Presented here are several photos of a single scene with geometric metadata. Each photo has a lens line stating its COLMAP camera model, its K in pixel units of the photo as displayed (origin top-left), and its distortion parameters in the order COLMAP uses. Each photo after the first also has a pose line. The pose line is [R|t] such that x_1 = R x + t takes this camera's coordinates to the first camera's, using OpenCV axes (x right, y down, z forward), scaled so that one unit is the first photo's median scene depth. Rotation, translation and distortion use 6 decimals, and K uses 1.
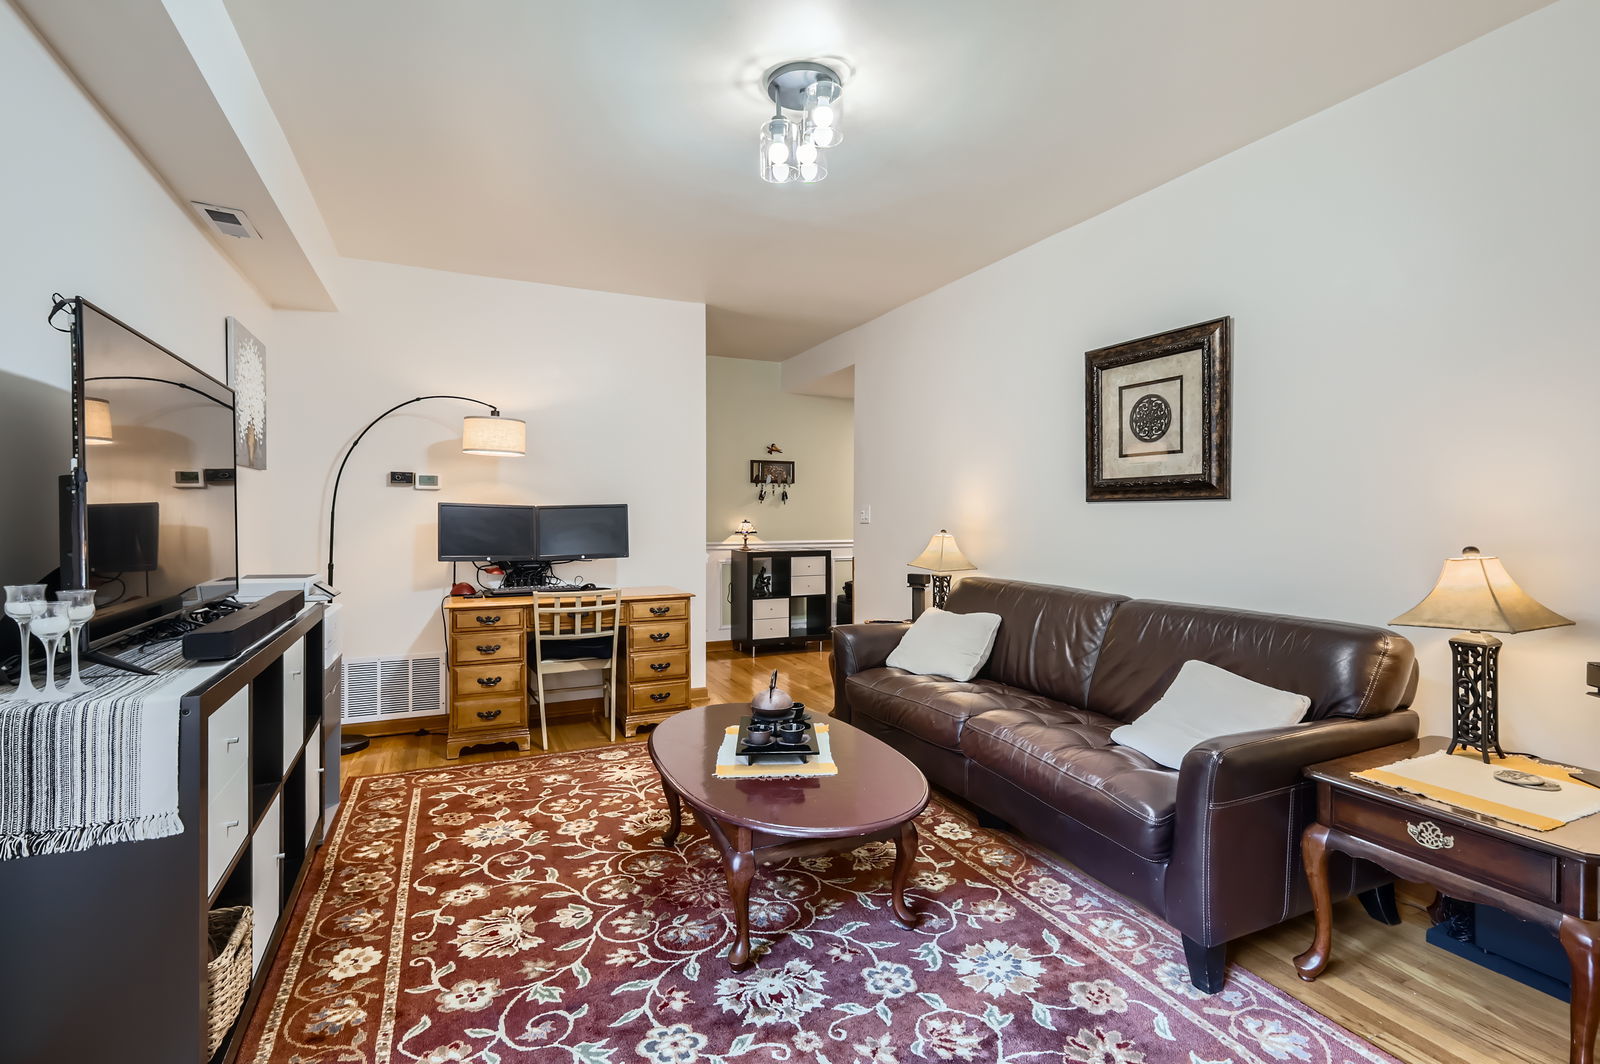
lens RADIAL K [[710.2, 0, 798.0], [0, 710.2, 519.0], [0, 0, 1]] dist [0.001827, 0.000468]
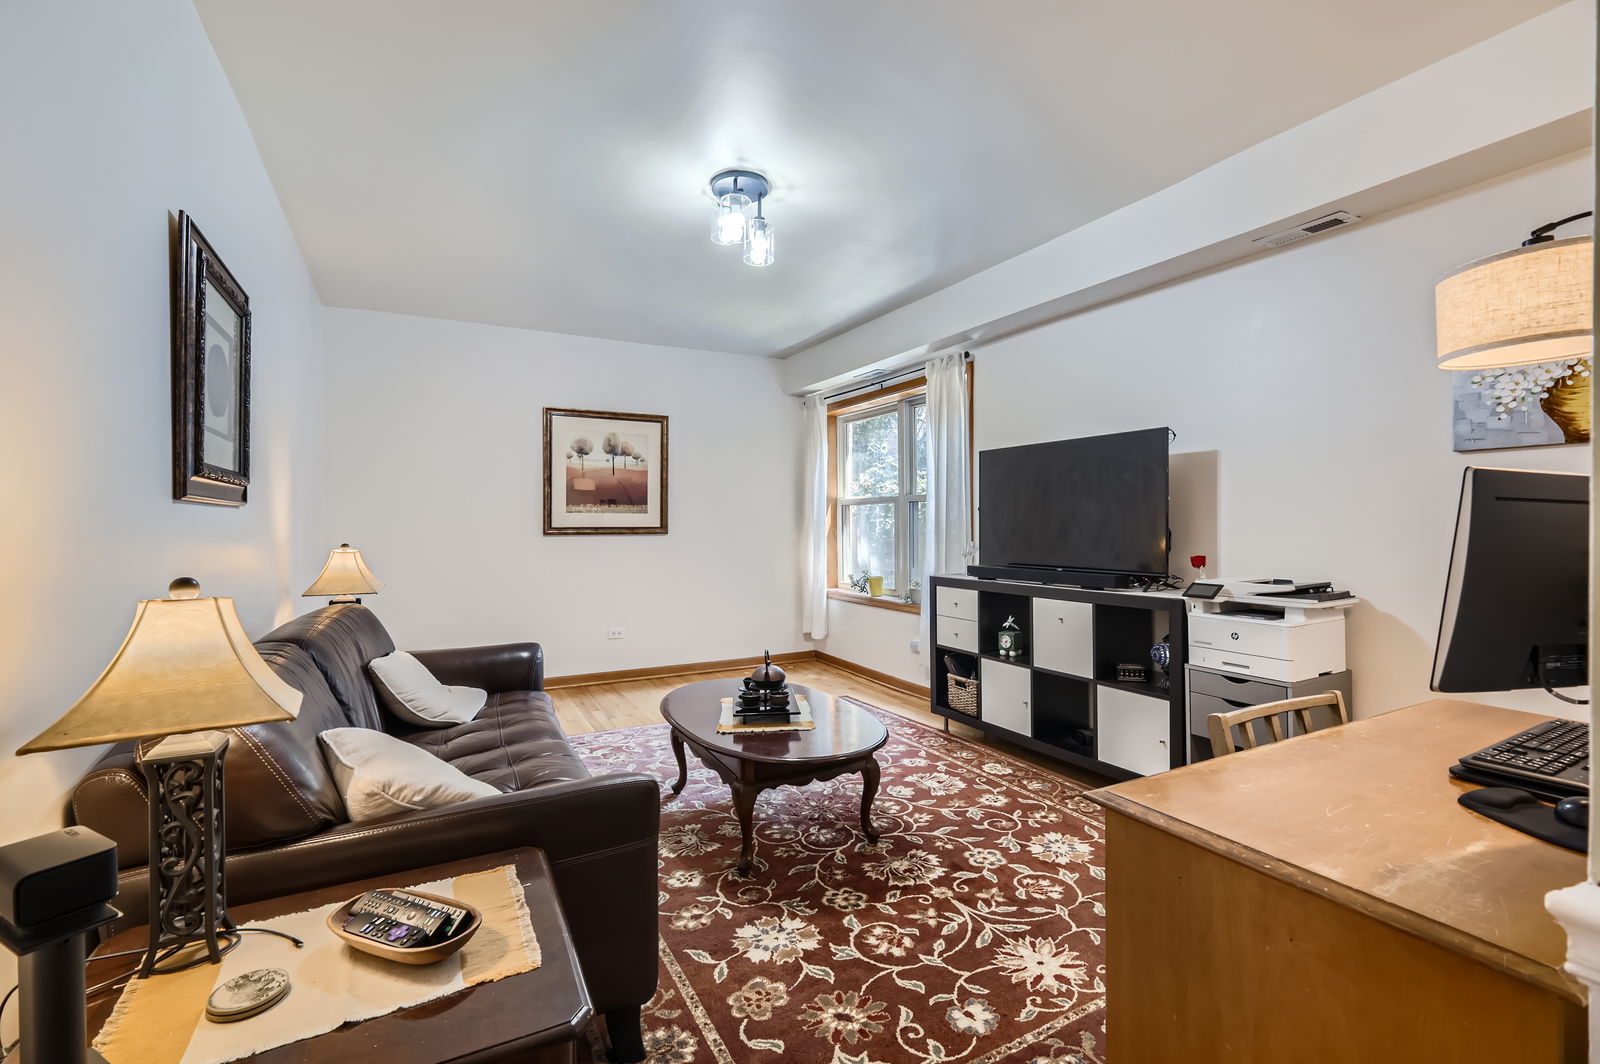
lens RADIAL K [[710.2, 0, 800.3], [0, 710.2, 524.3], [0, 0, 1]] dist [0.001827, 0.000468]
pose [[-0.998101, 0.007371, -0.061150, -0.017501], [0.006765, 0.999926, 0.010111, -0.014262], [0.061220, 0.009678, -0.998077, 2.161637]]
